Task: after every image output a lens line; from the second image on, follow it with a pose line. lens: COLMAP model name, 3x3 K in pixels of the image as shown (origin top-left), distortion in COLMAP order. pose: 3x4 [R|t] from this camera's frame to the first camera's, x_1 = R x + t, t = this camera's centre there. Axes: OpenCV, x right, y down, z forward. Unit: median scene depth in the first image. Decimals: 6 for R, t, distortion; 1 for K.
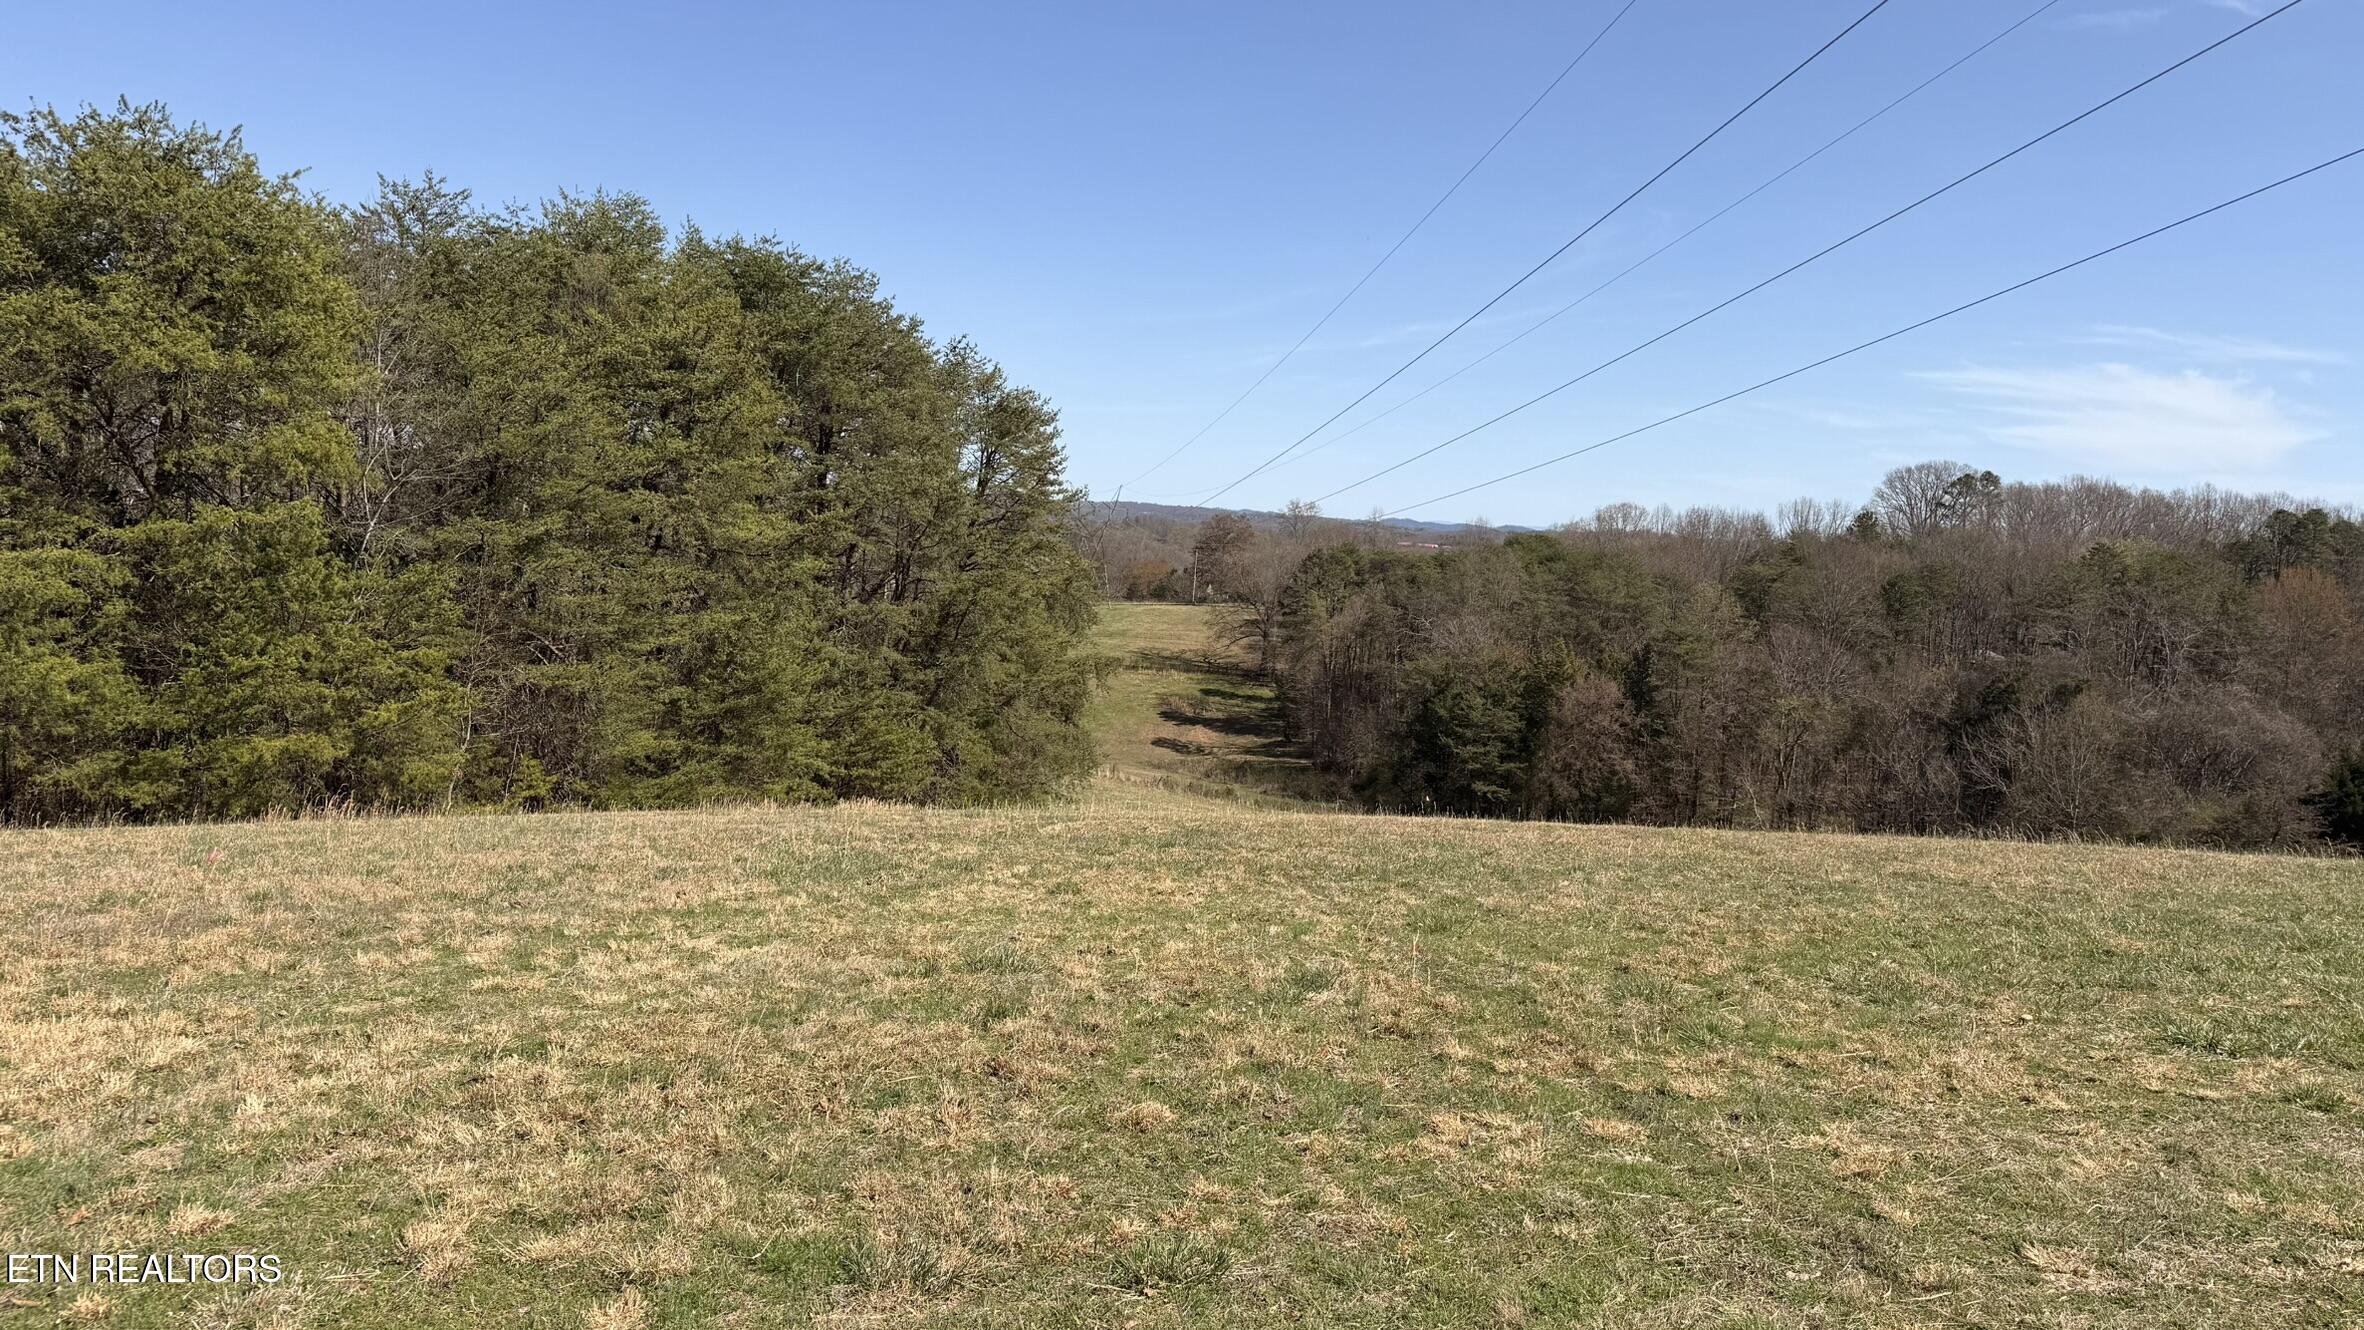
lens RADIAL K [[1708.4, 0, 1110.7], [0, 1708.4, 672.6], [0, 0, 1]] dist [0.097161, -0.092596]
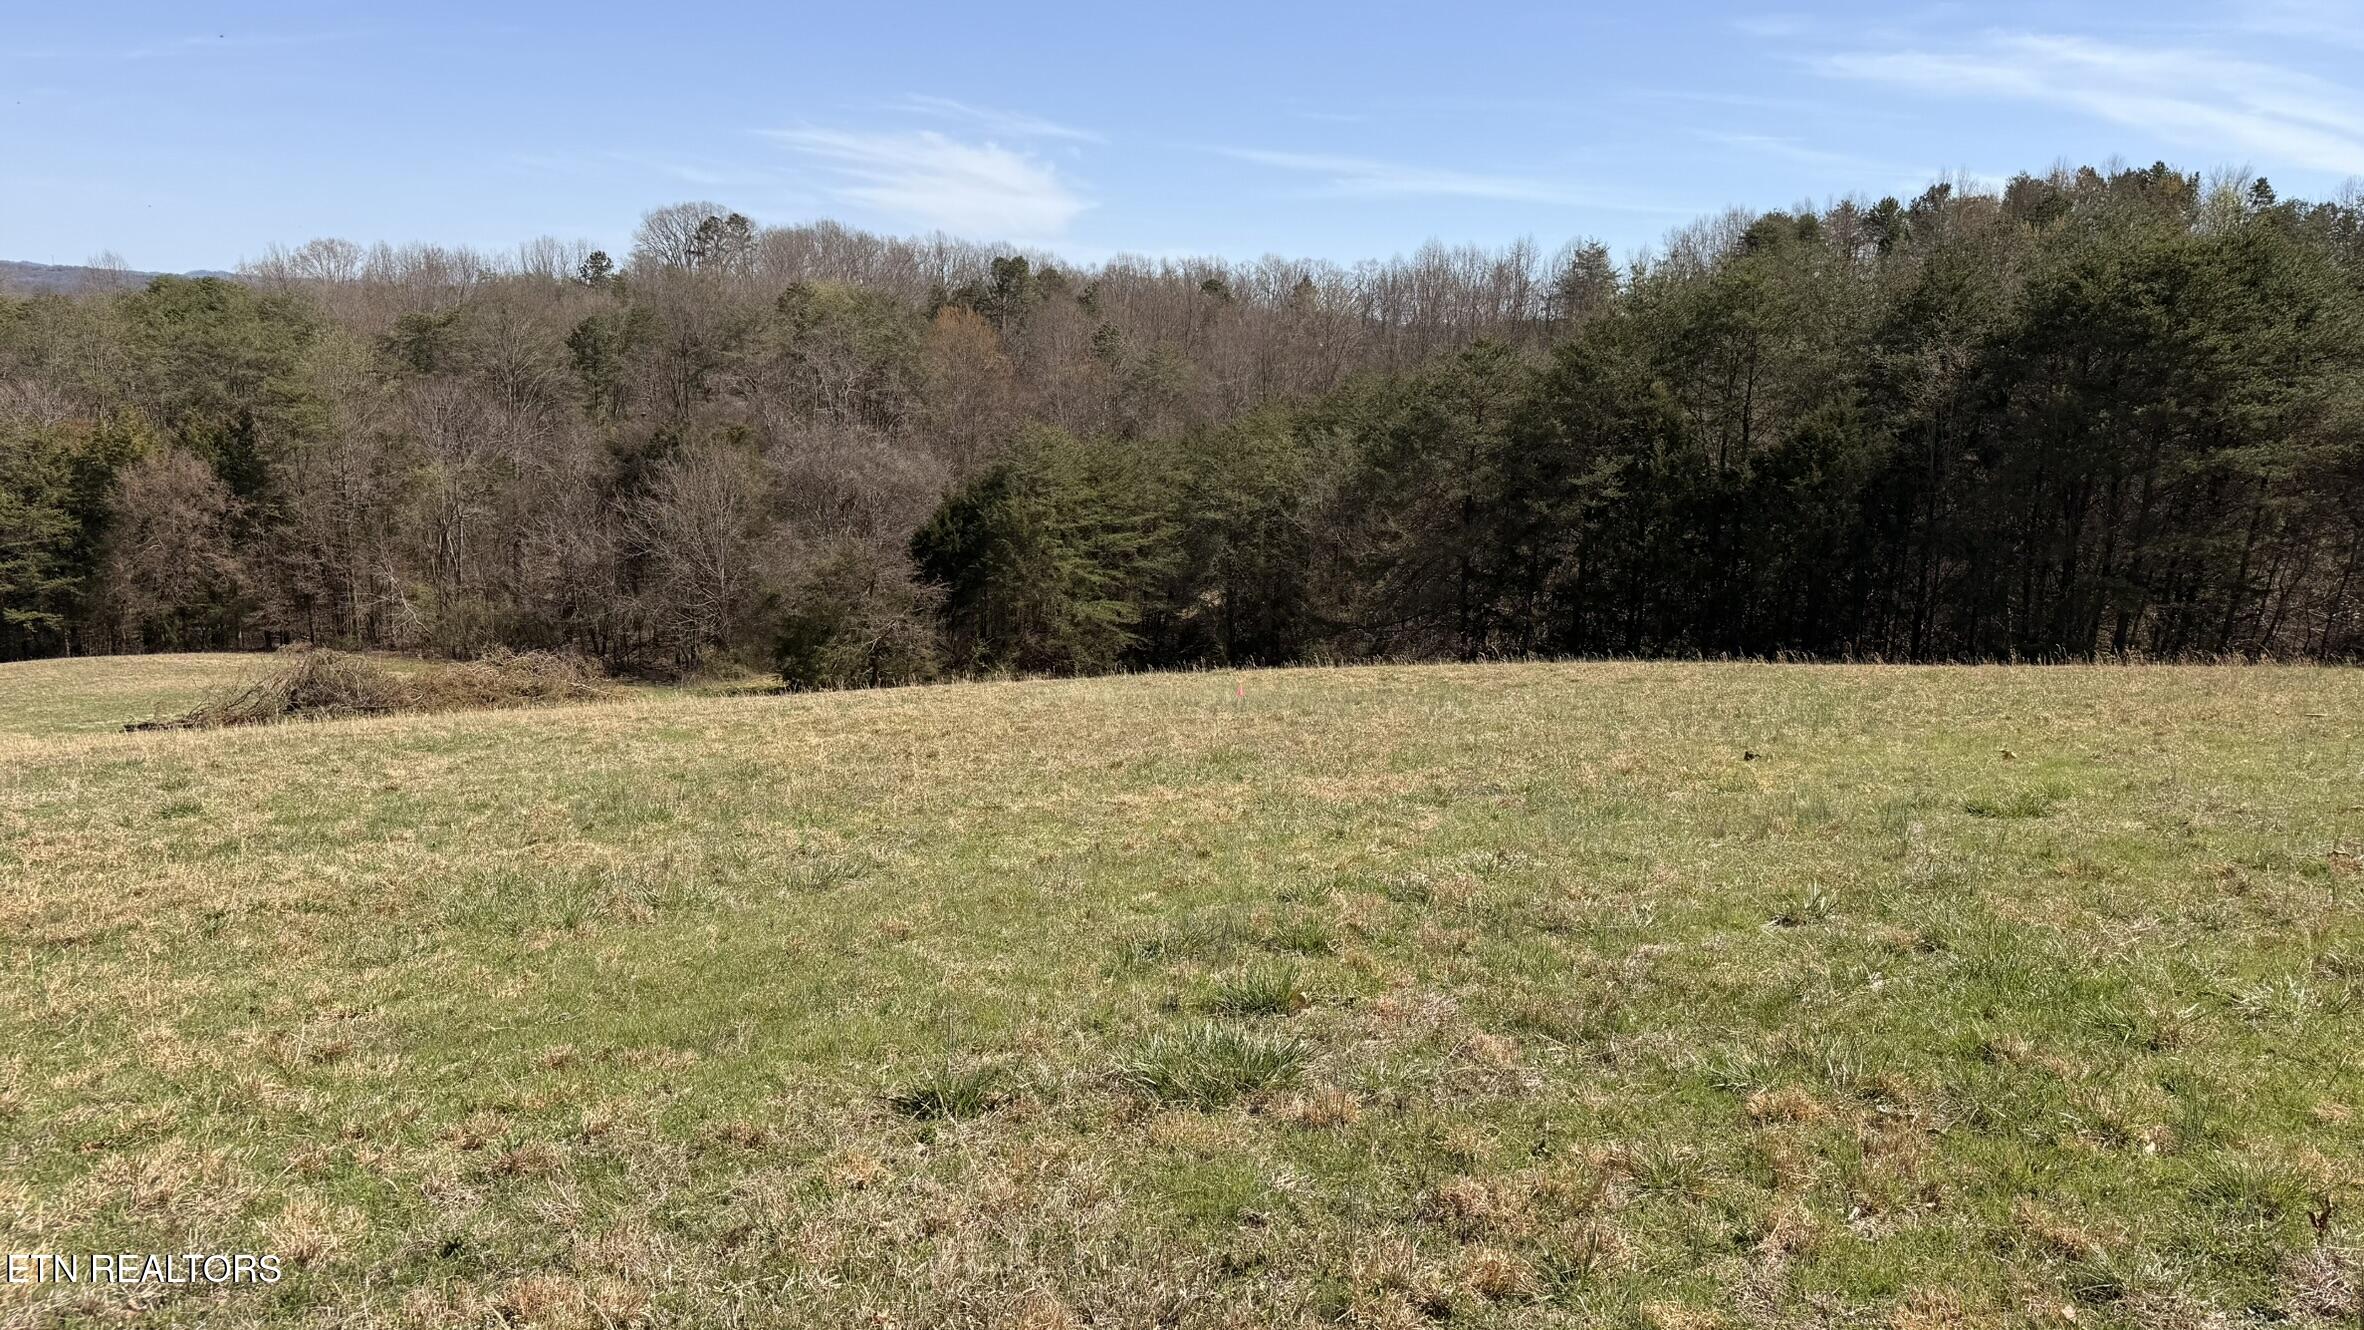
lens RADIAL K [[1708.4, 0, 1110.7], [0, 1708.4, 672.6], [0, 0, 1]] dist [0.097161, -0.092596]
pose [[0.819081, -0.135885, 0.557352, 0.095222], [0.058860, 0.986321, 0.153969, 0.001700], [-0.570650, -0.093308, 0.815875, 0.061996]]
